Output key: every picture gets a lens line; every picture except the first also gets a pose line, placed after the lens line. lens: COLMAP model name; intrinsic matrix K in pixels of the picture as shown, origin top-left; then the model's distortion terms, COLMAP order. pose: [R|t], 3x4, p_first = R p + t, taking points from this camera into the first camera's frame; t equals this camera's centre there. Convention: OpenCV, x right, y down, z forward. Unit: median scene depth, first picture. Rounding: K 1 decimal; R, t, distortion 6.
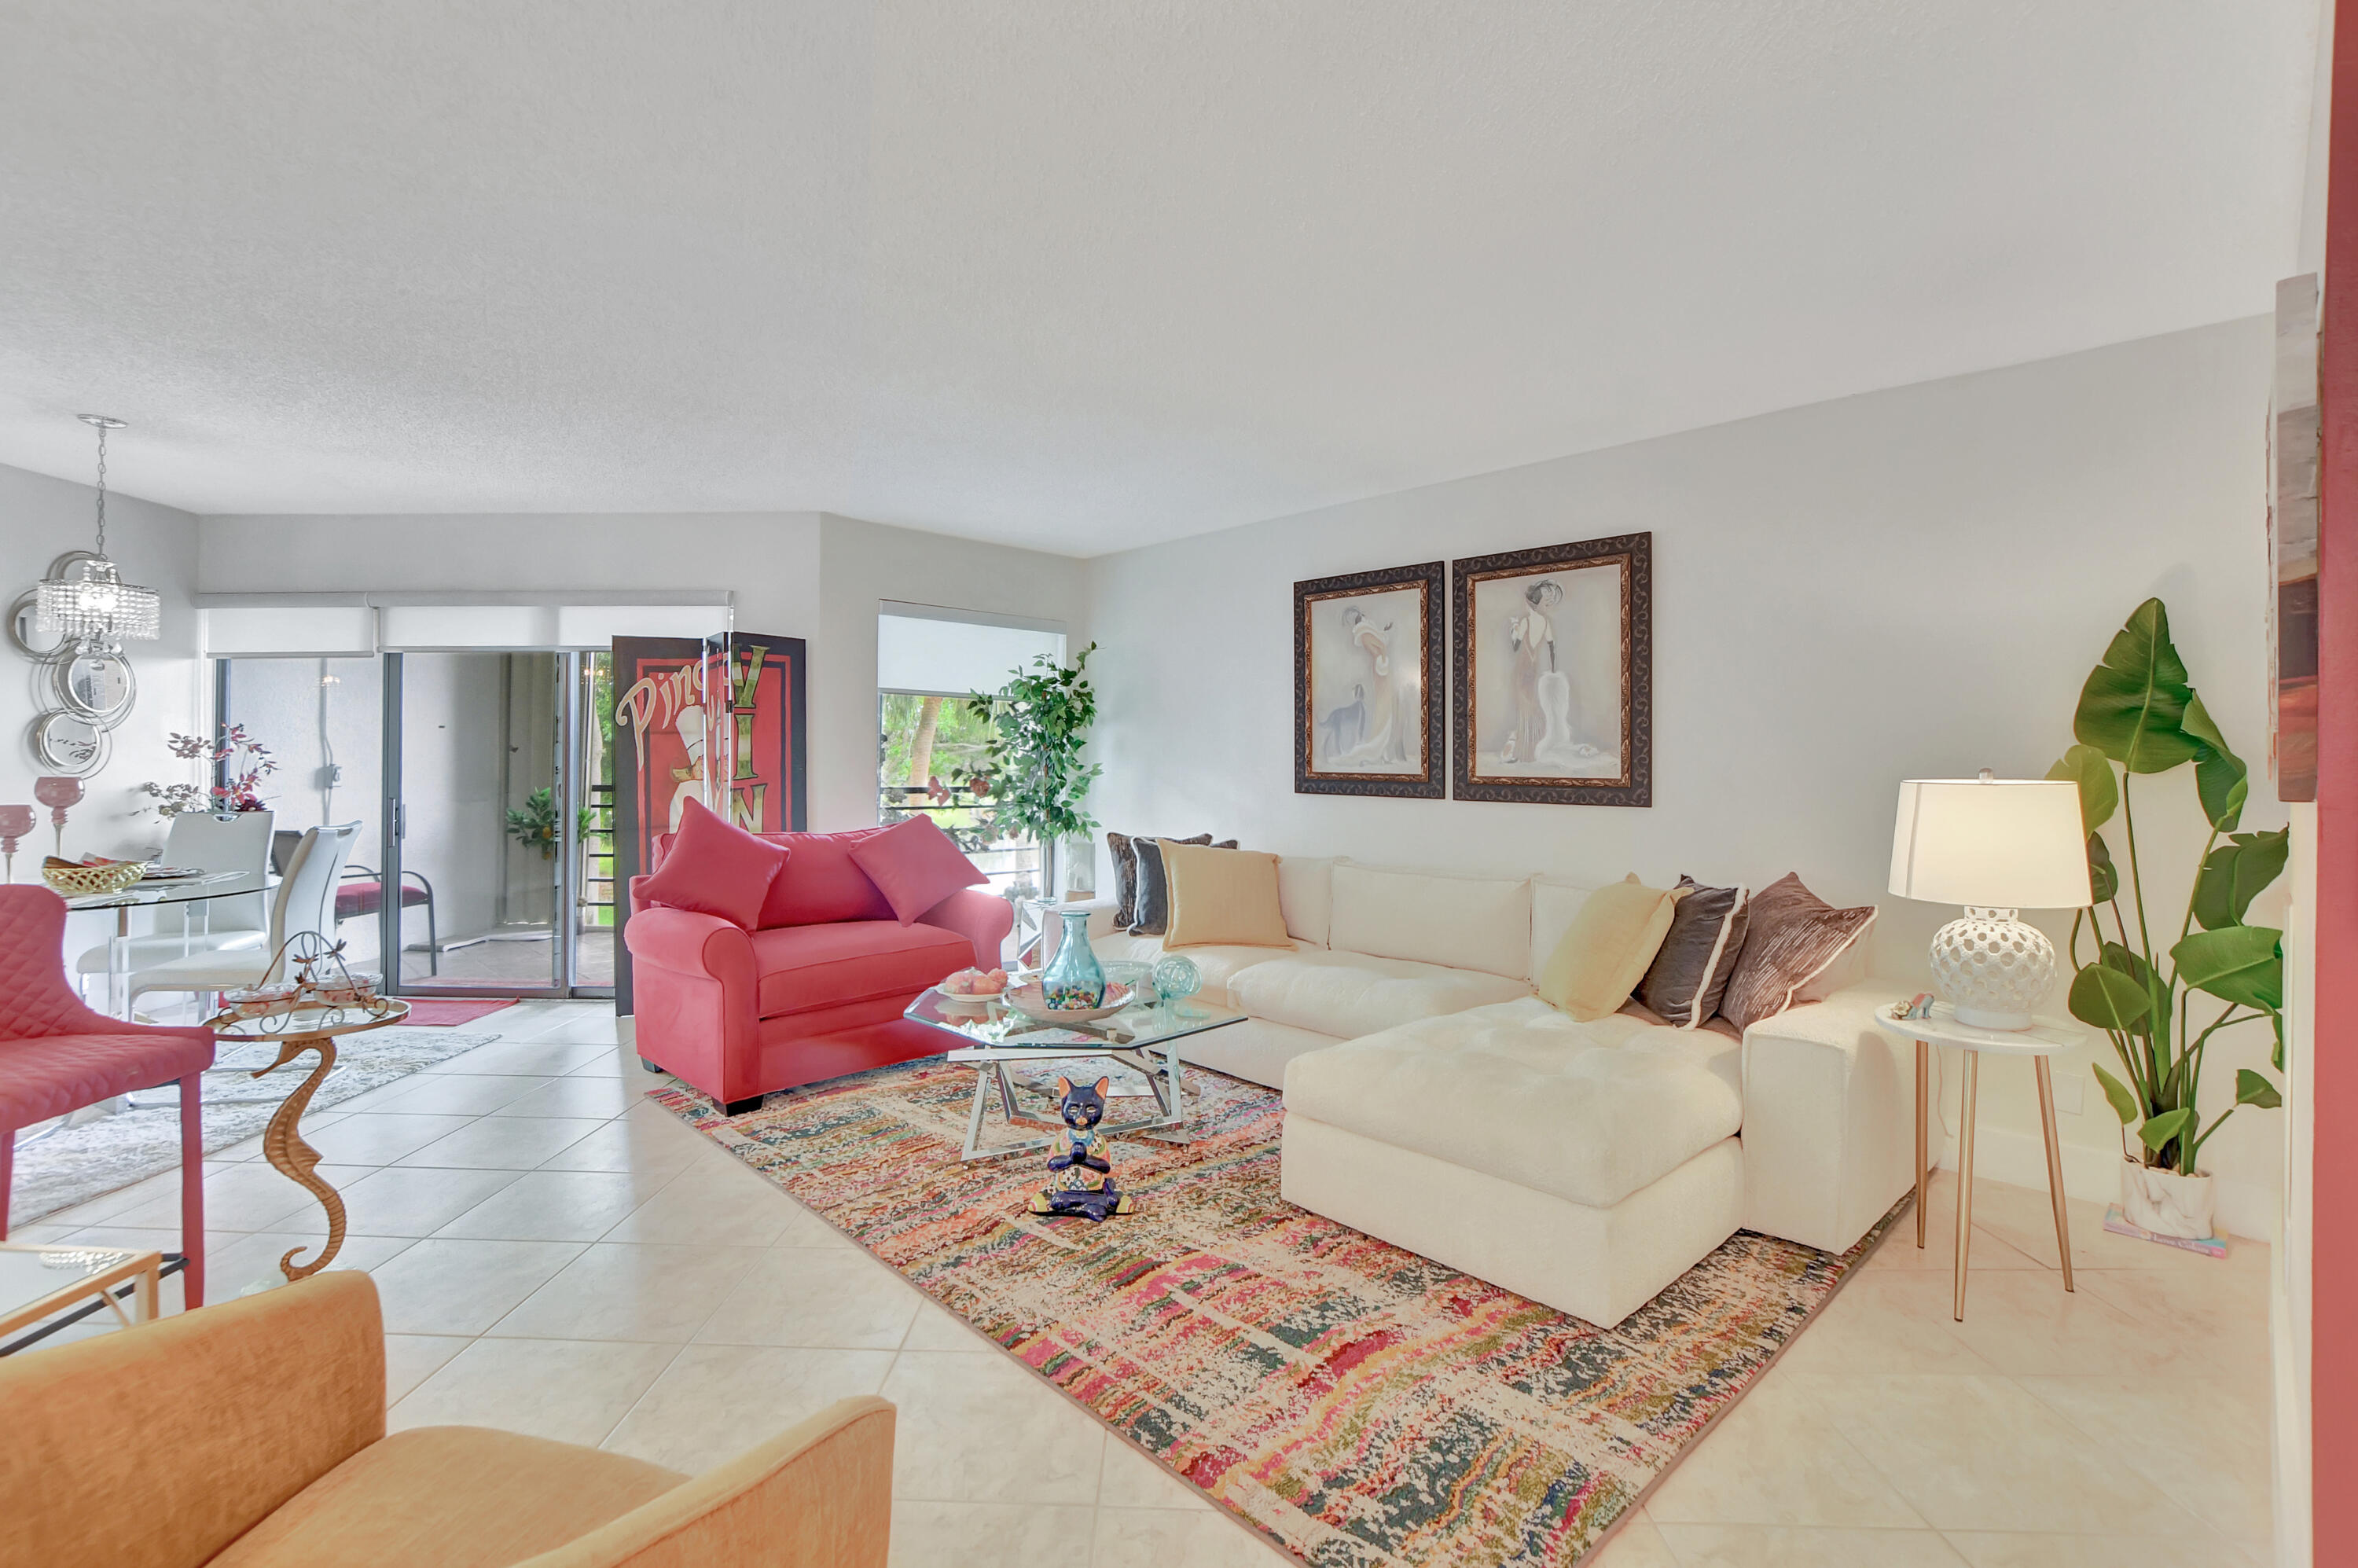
lens RADIAL K [[1081.2, 0, 1161.3], [0, 1081.2, 743.3], [0, 0, 1]] dist [-0.009051, 0.002264]
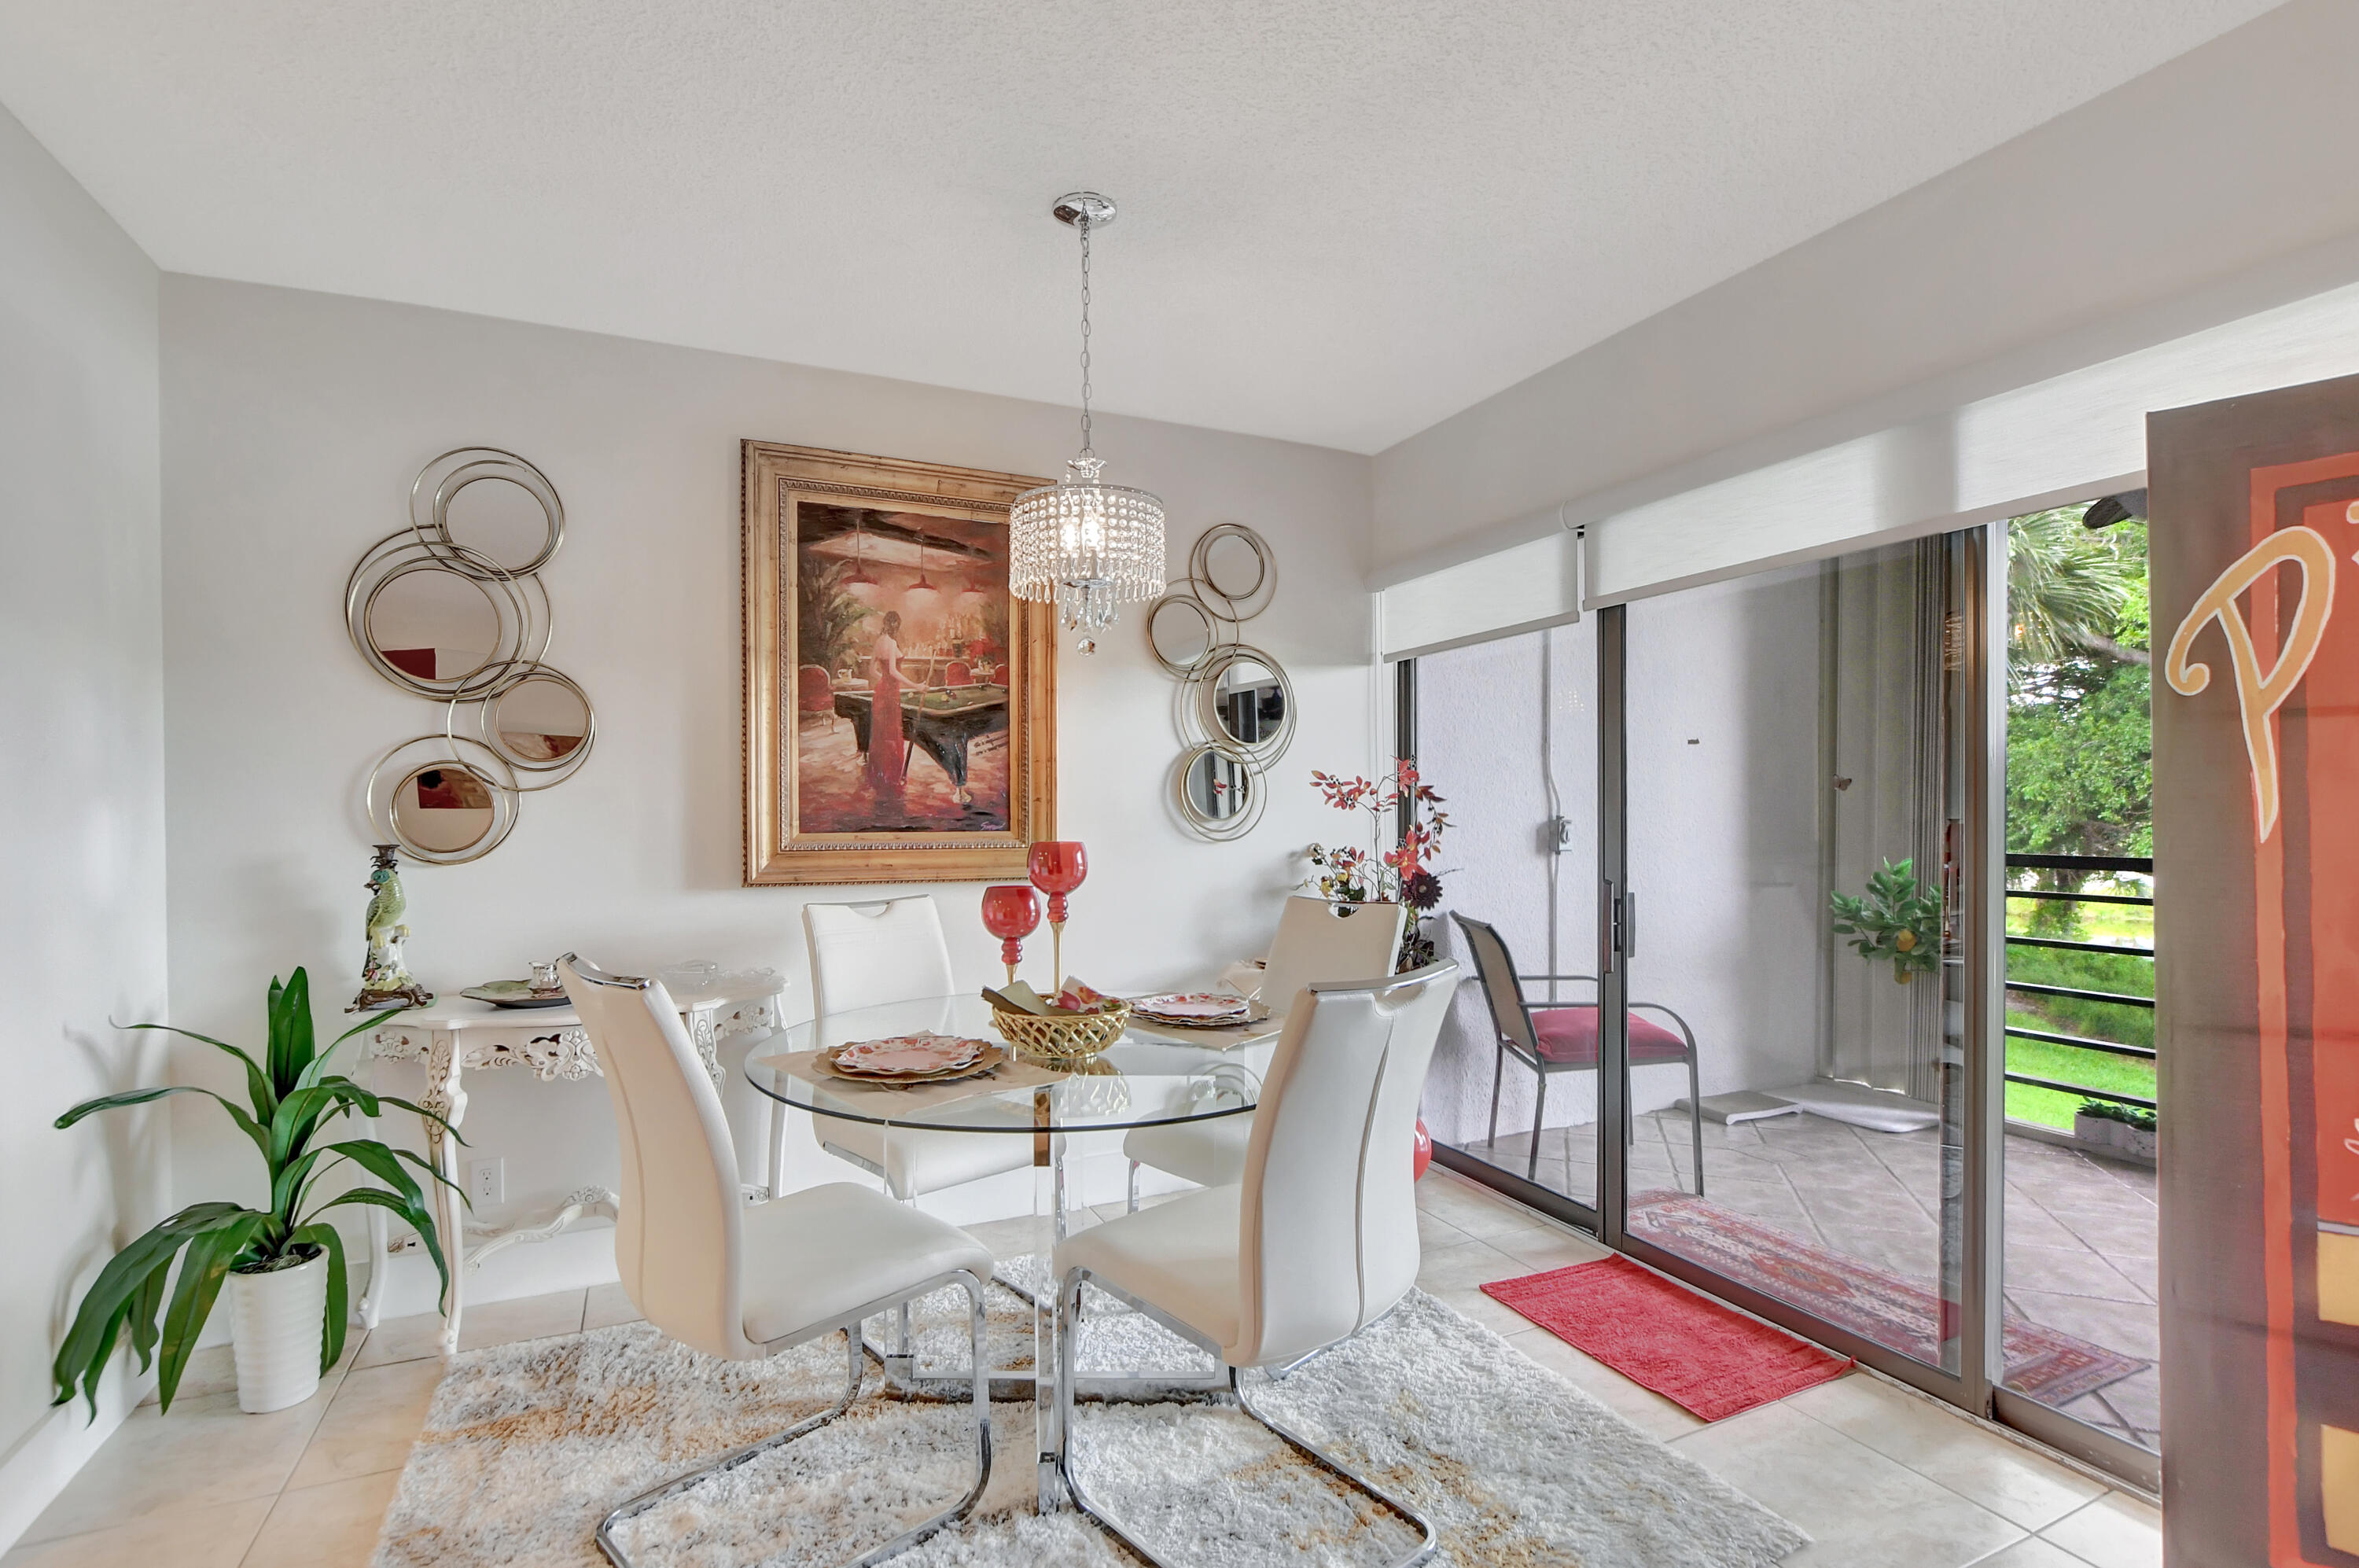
lens RADIAL K [[1081.7, 0, 1153.6], [0, 1081.7, 836.1], [0, 0, 1]] dist [-0.009051, 0.002264]
pose [[0.441952, 0.015902, -0.896898, -0.346313], [0.023794, 0.999283, 0.029442, 0.007900], [0.896723, -0.034353, 0.441257, 0.581790]]
